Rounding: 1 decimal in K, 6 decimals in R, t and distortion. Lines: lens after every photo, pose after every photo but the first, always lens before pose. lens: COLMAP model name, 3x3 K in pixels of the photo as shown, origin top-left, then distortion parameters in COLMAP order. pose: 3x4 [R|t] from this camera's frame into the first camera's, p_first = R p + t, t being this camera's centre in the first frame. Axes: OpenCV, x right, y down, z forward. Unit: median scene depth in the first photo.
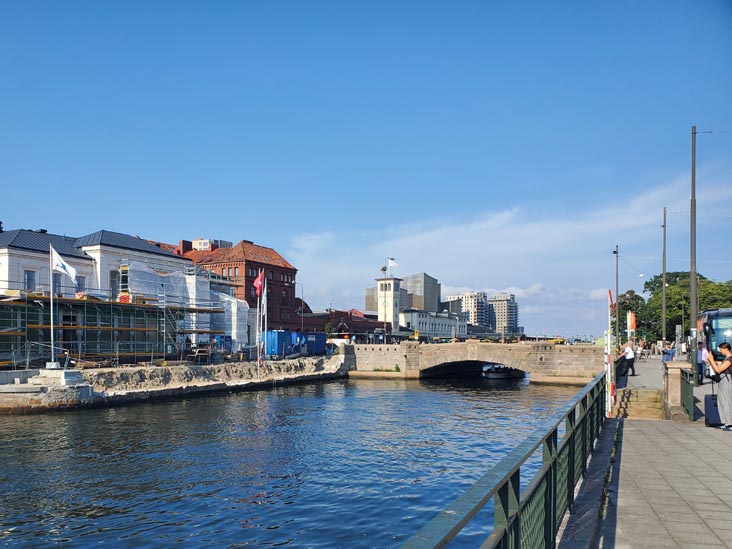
lens RADIAL K [[636.8, 0, 366.0], [0, 636.8, 274.5], [0, 0, 1]] dist [0.006028, 0.001216]
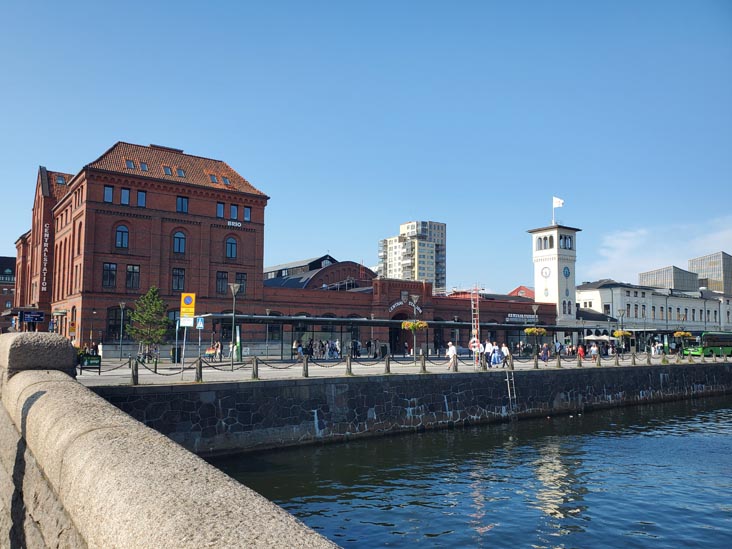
lens RADIAL K [[636.8, 0, 366.0], [0, 636.8, 274.5], [0, 0, 1]] dist [0.006028, 0.001216]
pose [[0.900604, -0.045422, -0.432260, 0.132440], [0.045982, 0.998900, -0.009162, 0.046157], [0.432201, -0.011625, 0.901703, 0.413396]]
